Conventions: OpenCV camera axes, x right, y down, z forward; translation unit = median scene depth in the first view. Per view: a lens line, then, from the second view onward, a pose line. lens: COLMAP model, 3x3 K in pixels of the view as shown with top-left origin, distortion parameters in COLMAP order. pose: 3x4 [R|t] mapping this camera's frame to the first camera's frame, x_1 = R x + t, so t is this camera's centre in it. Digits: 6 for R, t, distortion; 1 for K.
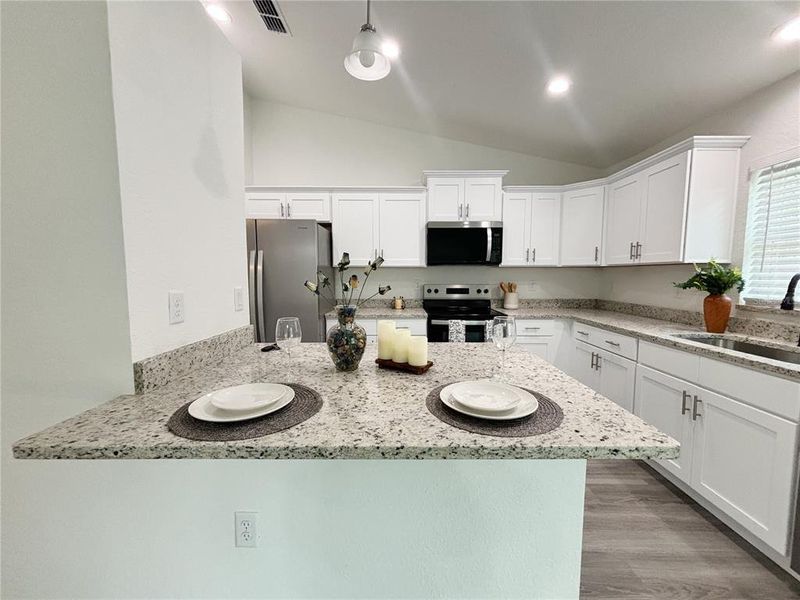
lens RADIAL K [[328.4, 0, 390.3], [0, 328.4, 301.6], [0, 0, 1]] dist [-0.000054, -0.000210]
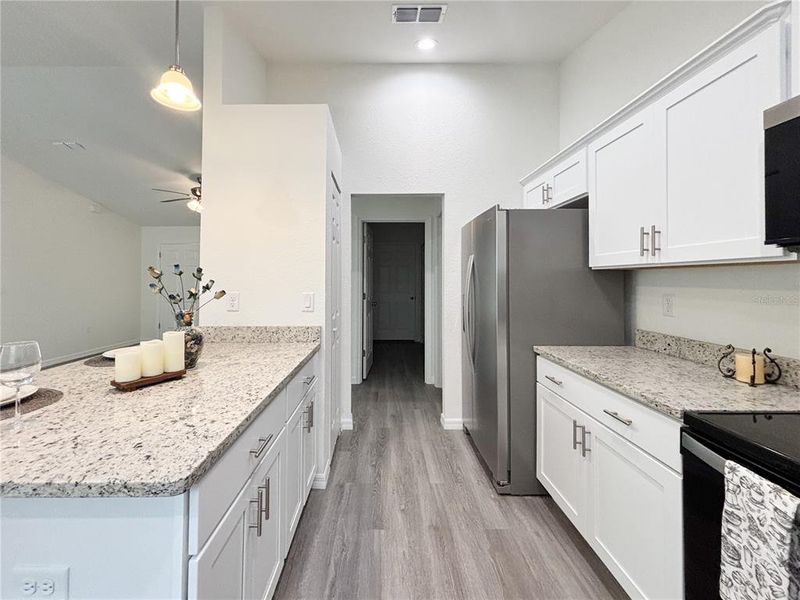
lens RADIAL K [[333.3, 0, 388.7], [0, 333.3, 277.7], [0, 0, 1]] dist [0.001373, 0.000118]
pose [[0.020616, -0.008821, -0.999749, 0.430757], [-0.084123, 0.996400, -0.010526, -0.061616], [0.996242, 0.084319, 0.019800, 0.694371]]
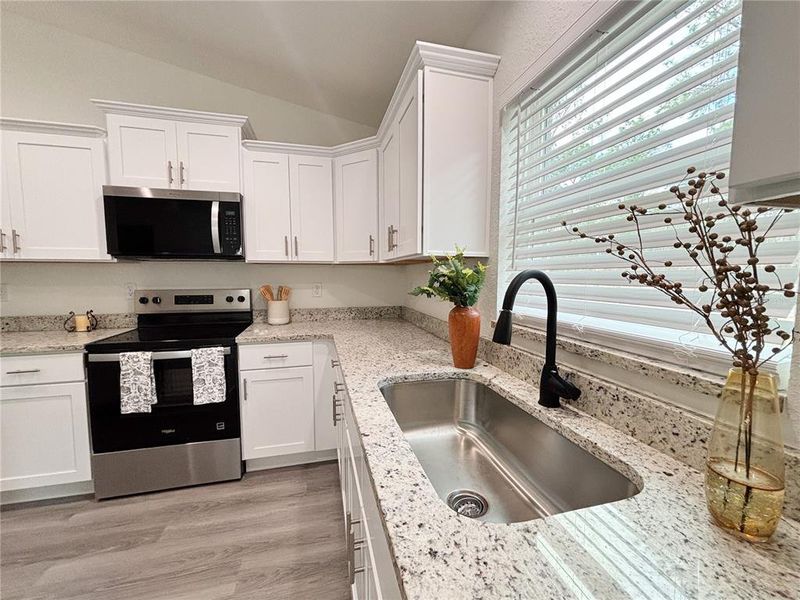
lens RADIAL K [[333.7, 0, 400.0], [0, 333.7, 300.0], [0, 0, 1]] dist [0.000558, -0.000243]
pose [[0.963970, -0.021893, 0.265107, 0.489656], [0.023116, 0.999732, -0.001496, -0.024396], [-0.265003, 0.007570, 0.964218, 0.290076]]
